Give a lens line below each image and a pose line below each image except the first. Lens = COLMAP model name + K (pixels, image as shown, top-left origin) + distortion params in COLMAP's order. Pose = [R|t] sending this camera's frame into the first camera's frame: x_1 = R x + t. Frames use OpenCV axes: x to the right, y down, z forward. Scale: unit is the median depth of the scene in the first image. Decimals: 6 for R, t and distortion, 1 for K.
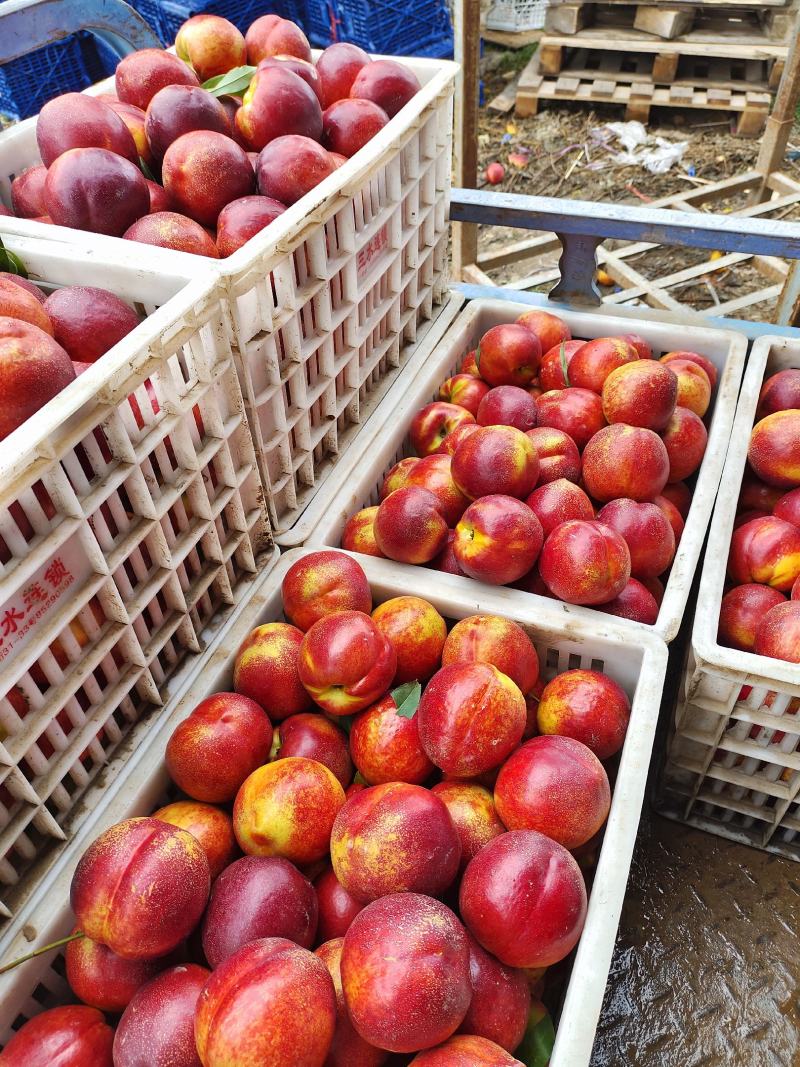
lens RADIAL K [[804.6, 0, 394.0], [0, 804.6, 549.9], [0, 0, 1]] dist [0.089322, -0.072730]
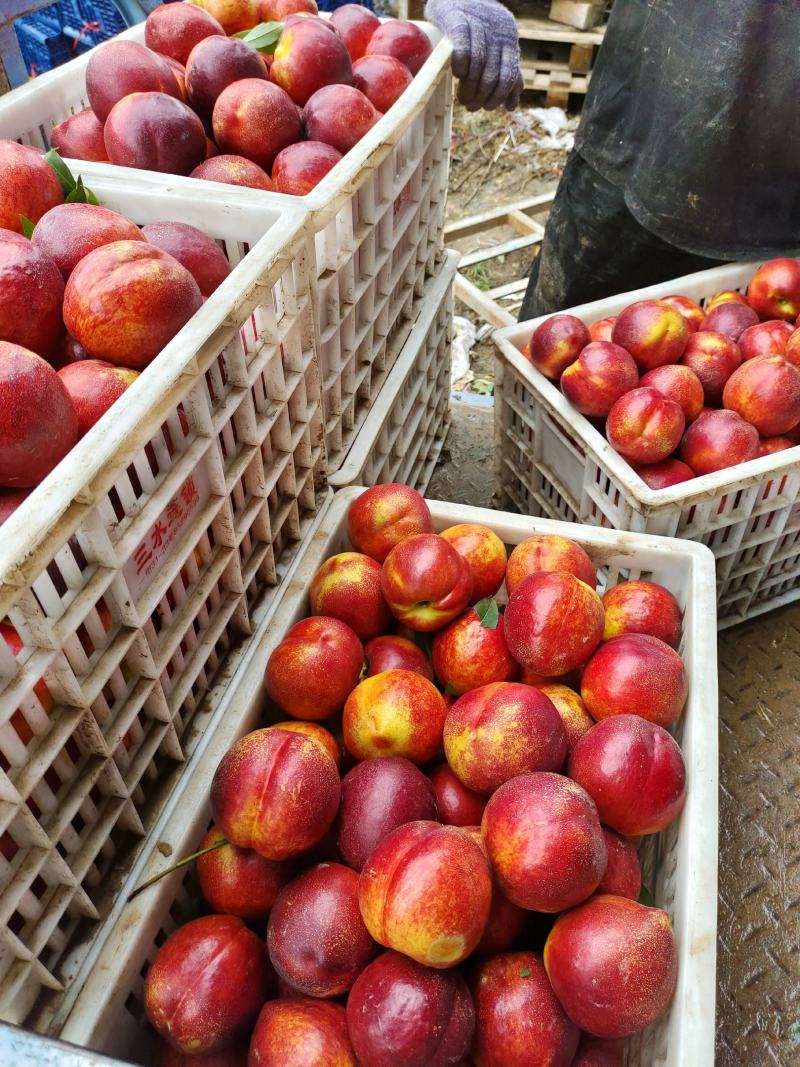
lens RADIAL K [[803.2, 0, 400.0], [0, 803.2, 533.5], [0, 0, 1]] dist [0.087365, -0.060948]
pose [[0.991639, -0.049702, 0.119087, -0.211378], [0.051034, 0.998664, -0.008160, 0.080892], [-0.118523, 0.014169, 0.992850, -0.037799]]
